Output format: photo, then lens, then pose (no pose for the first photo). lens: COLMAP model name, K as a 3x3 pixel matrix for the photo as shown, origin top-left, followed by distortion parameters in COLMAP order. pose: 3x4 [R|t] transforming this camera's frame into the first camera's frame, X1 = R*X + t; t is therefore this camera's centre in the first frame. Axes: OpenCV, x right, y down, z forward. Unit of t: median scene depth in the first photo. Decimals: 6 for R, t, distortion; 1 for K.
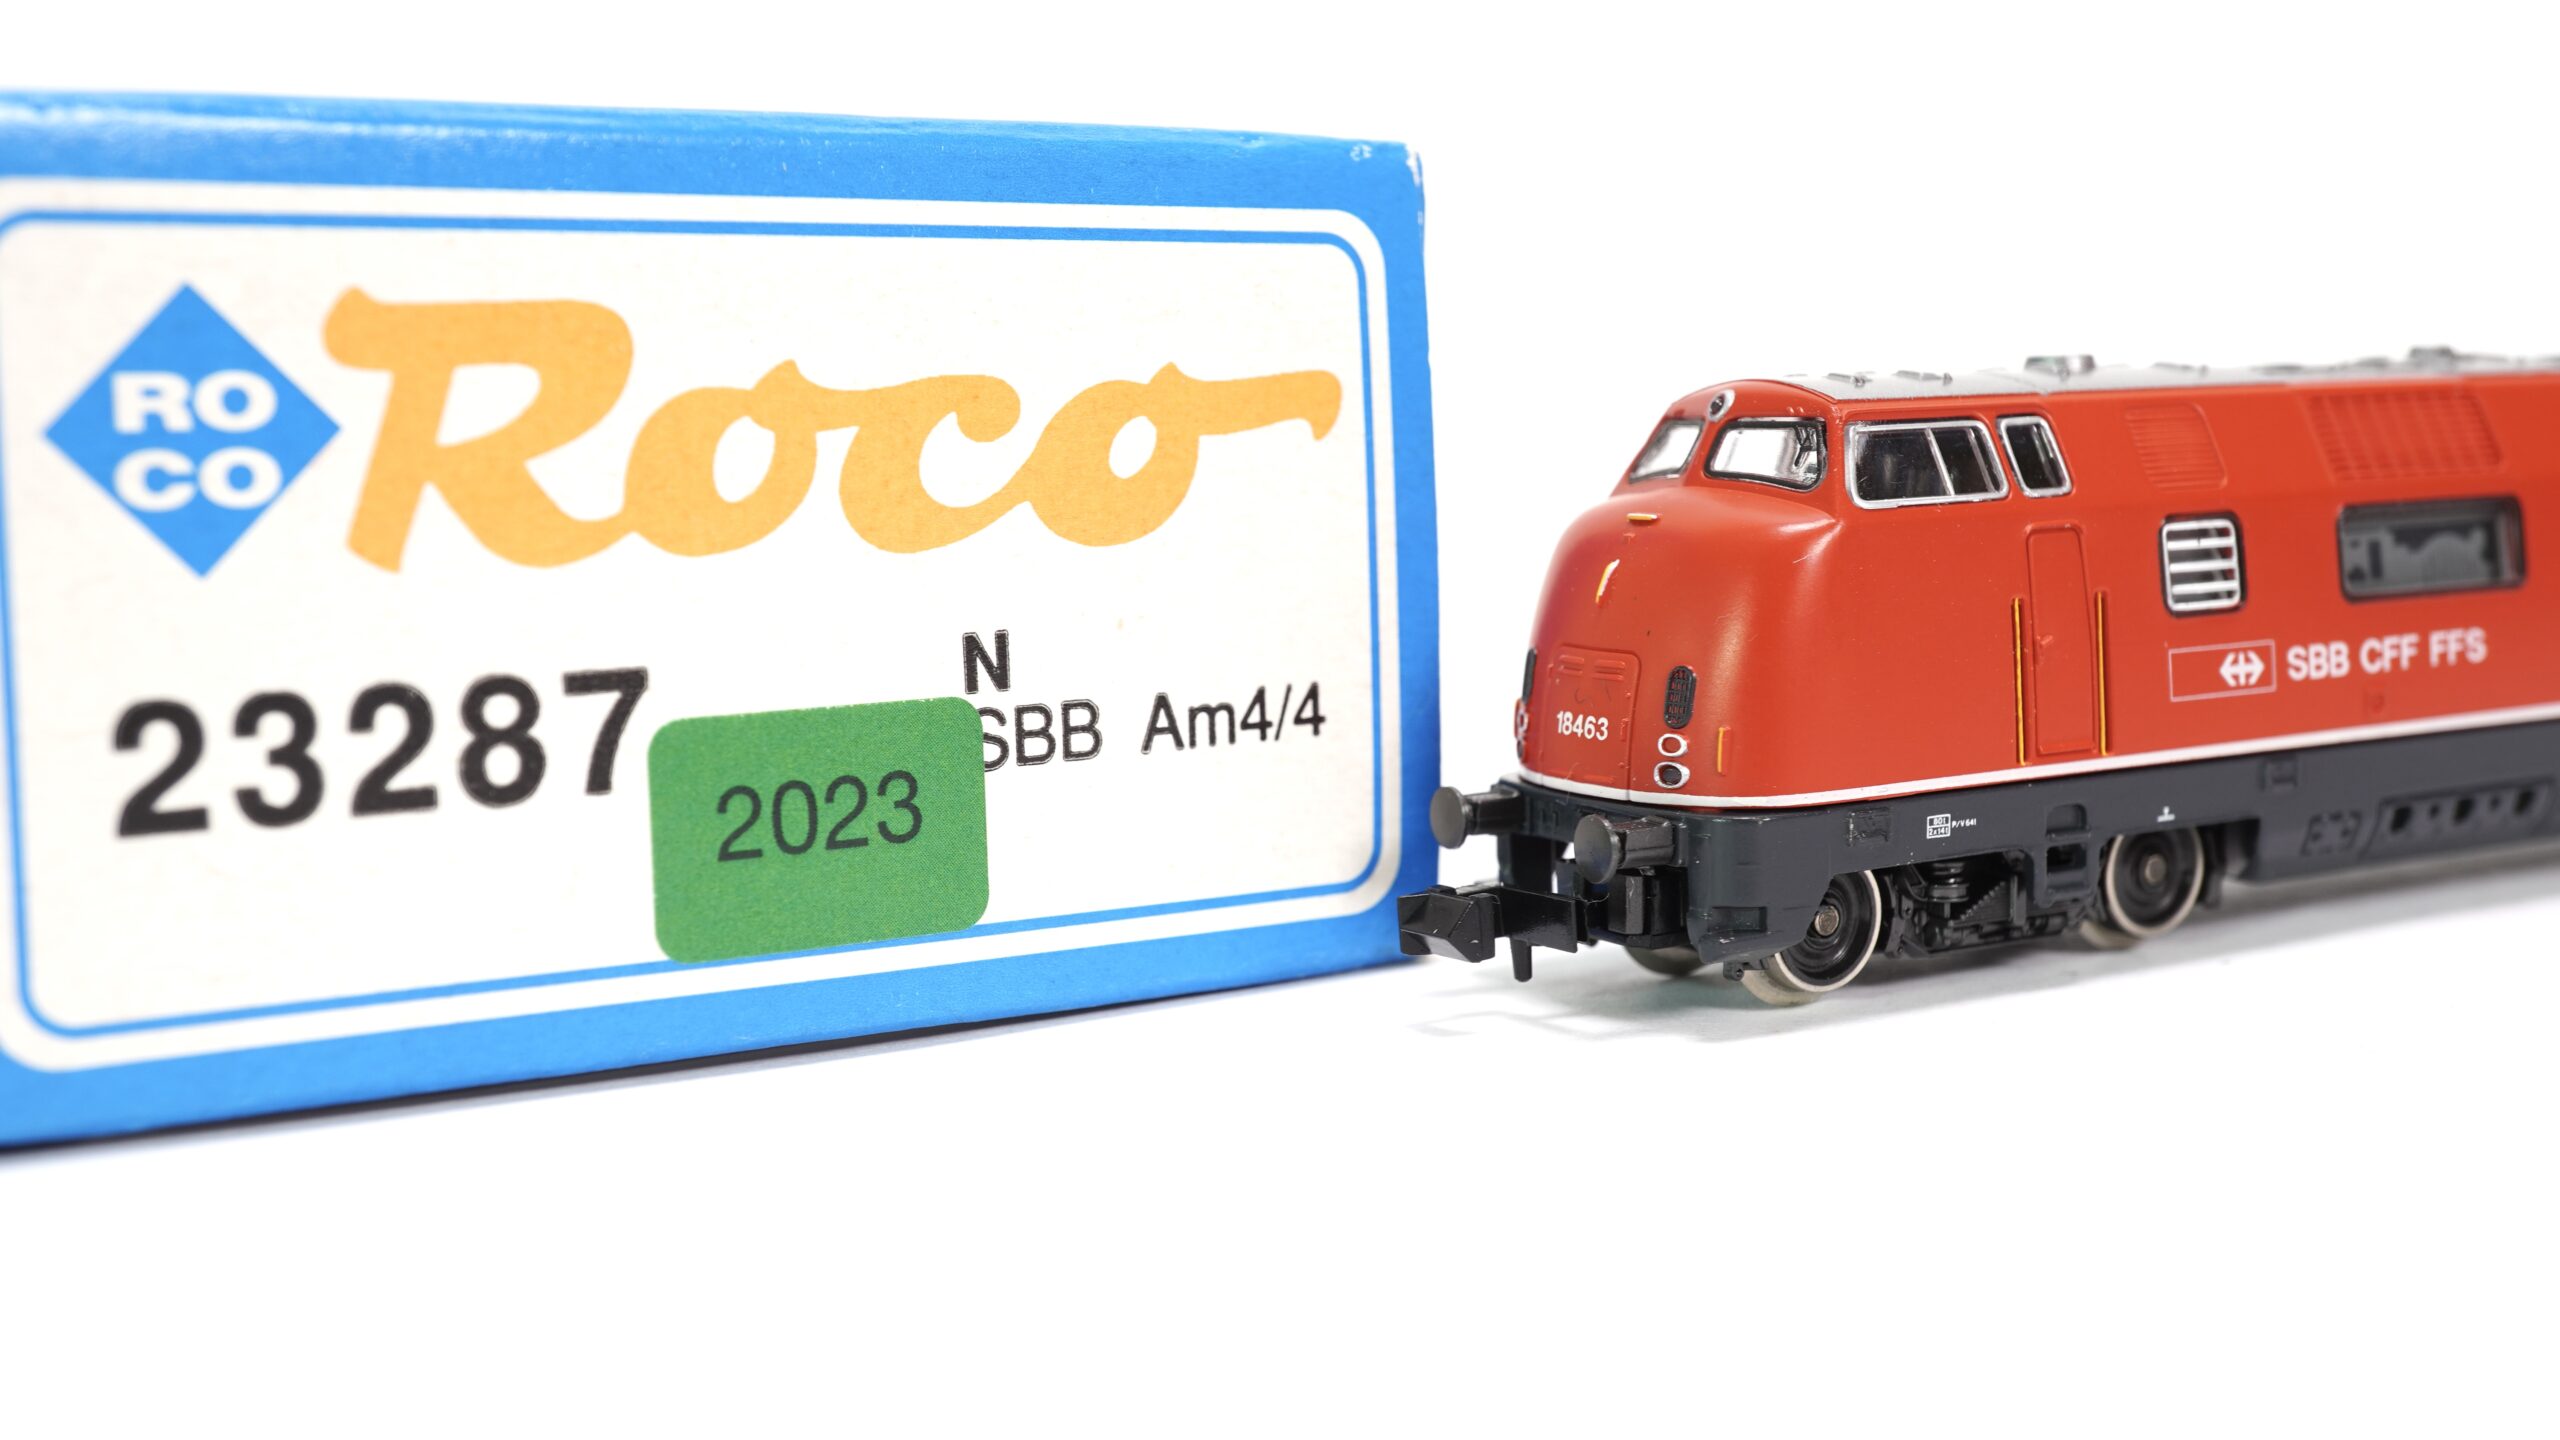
lens RADIAL K [[3340.0, 0, 1280.0], [0, 3340.0, 720.0], [0, 0, 1]] dist [0.001142, 0.015612]
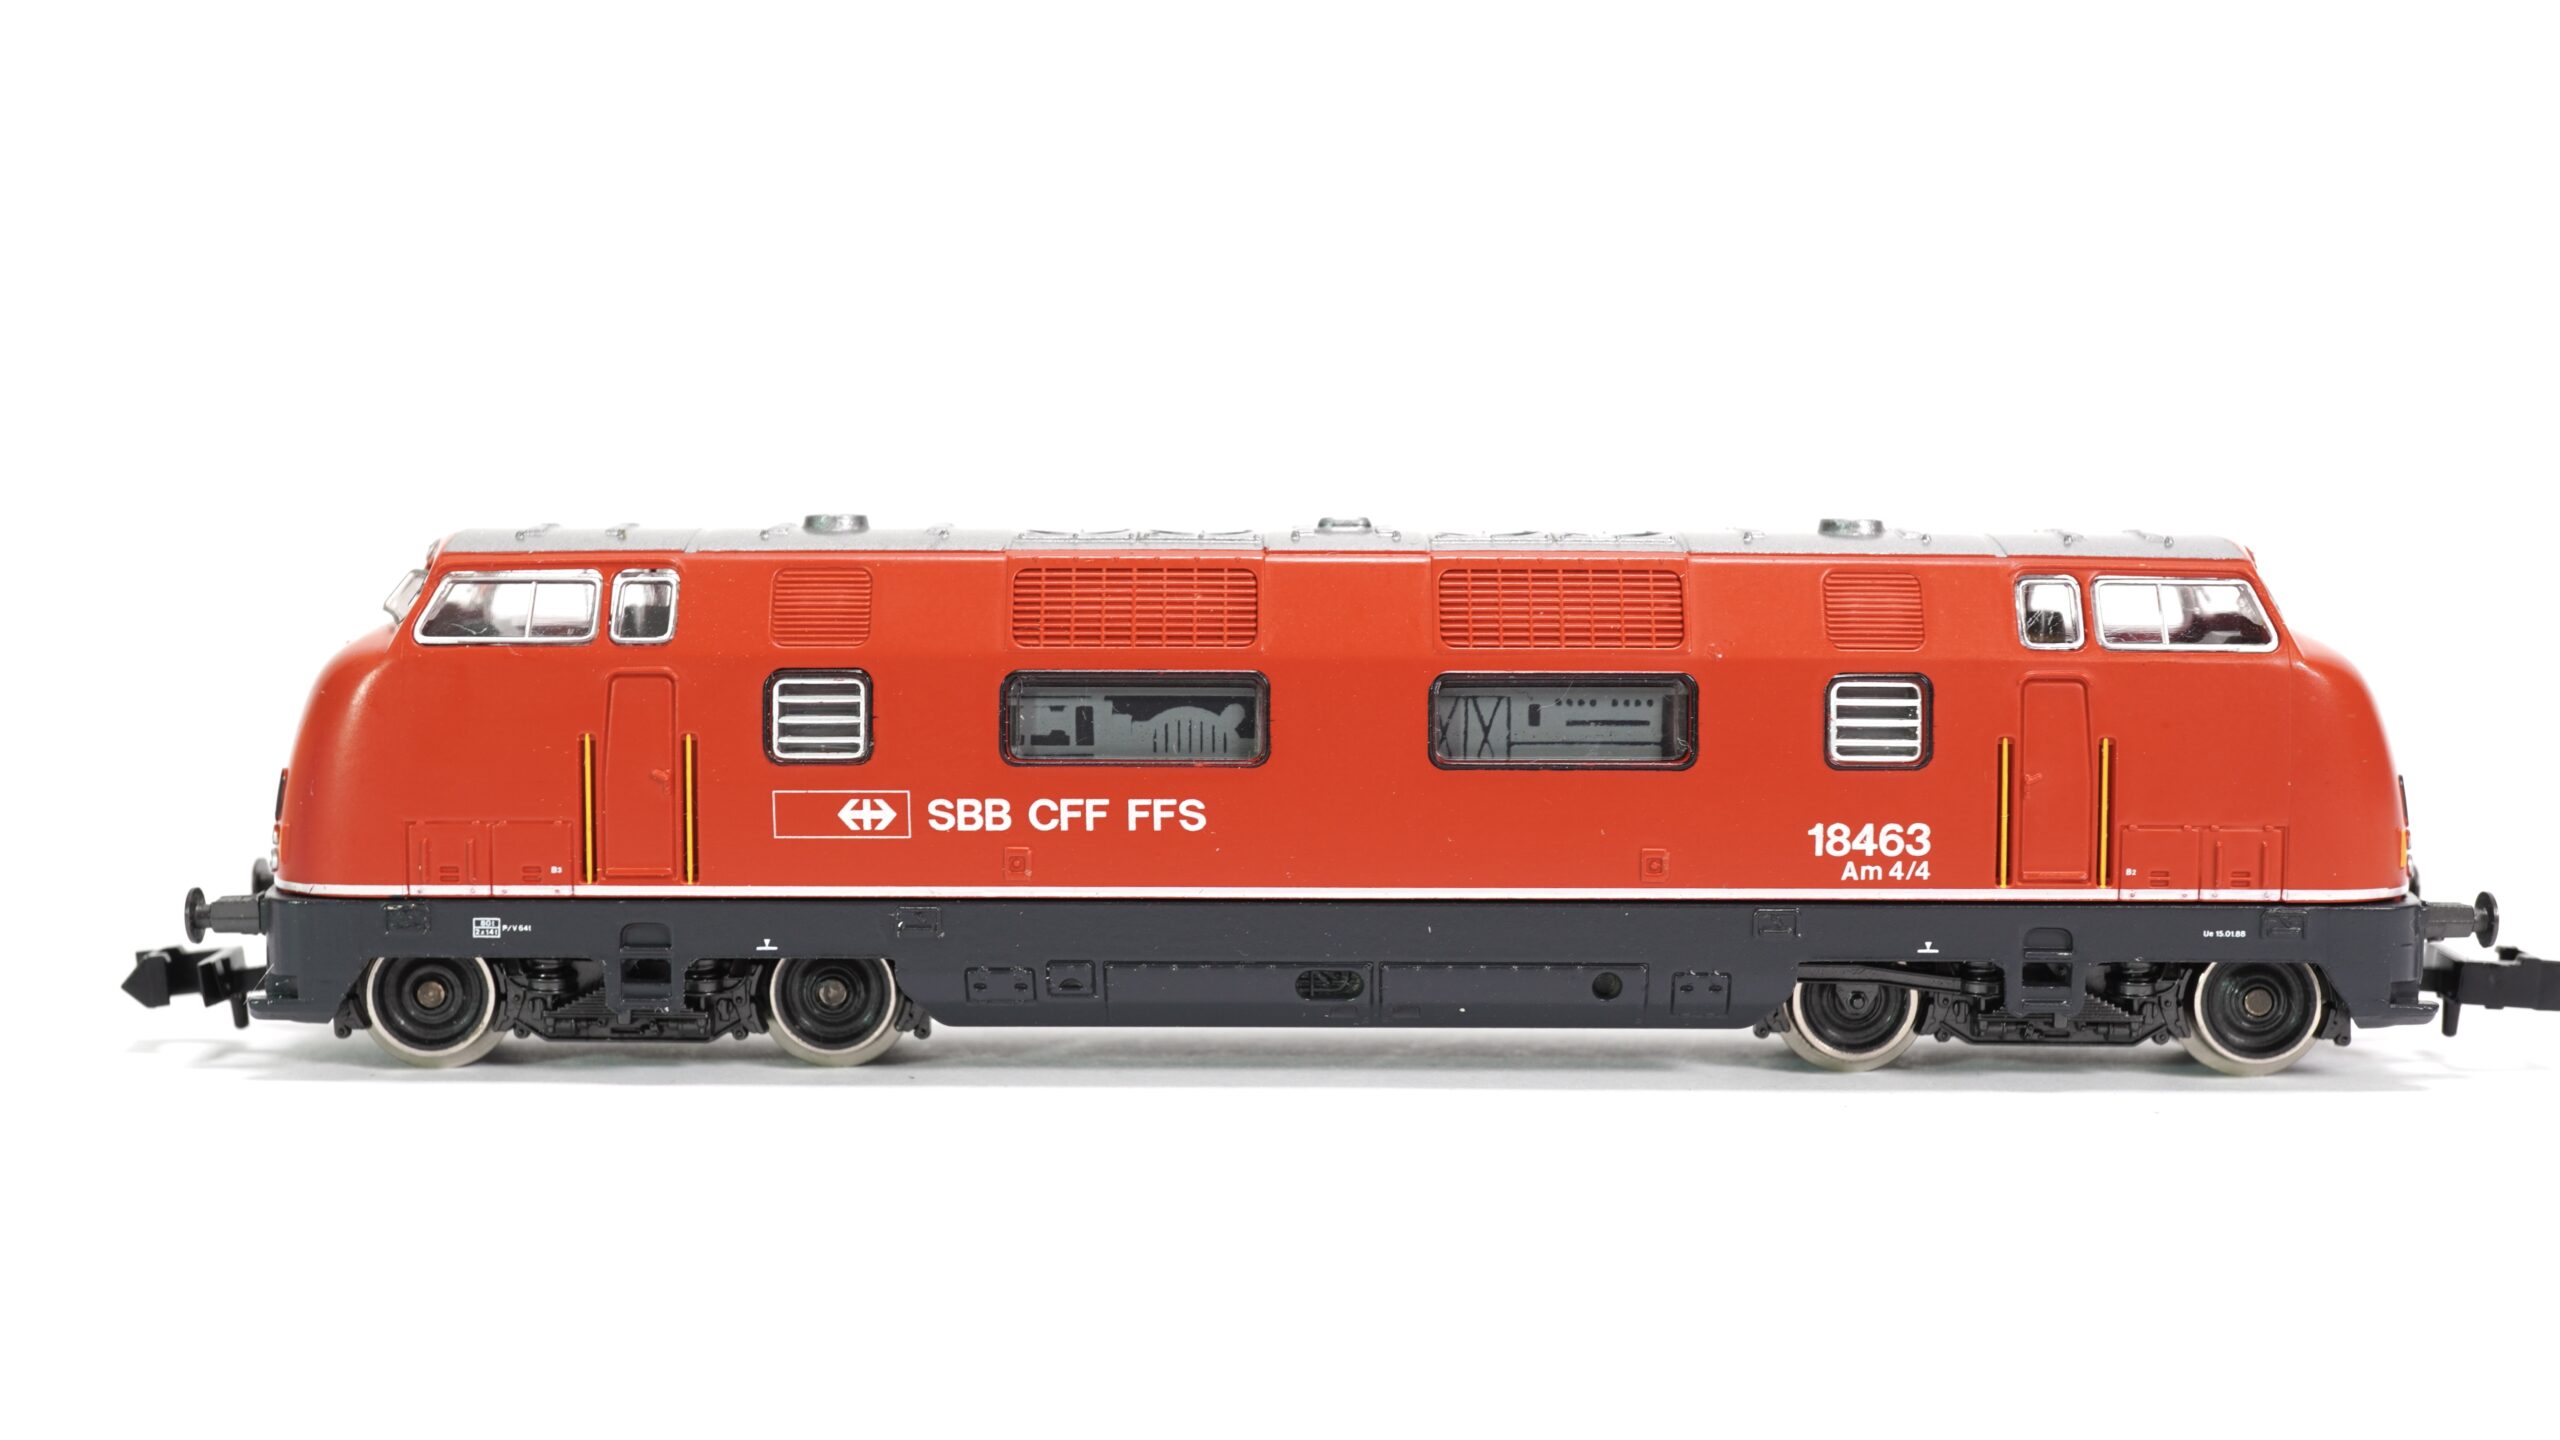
lens RADIAL K [[3340.0, 0, 1280.0], [0, 3340.0, 720.0], [0, 0, 1]] dist [0.001142, 0.015612]
pose [[0.887323, 0.077863, -0.454528, 0.996817], [-0.083771, 0.996459, 0.007161, -0.071995], [0.453476, 0.031722, 0.890704, 0.115072]]
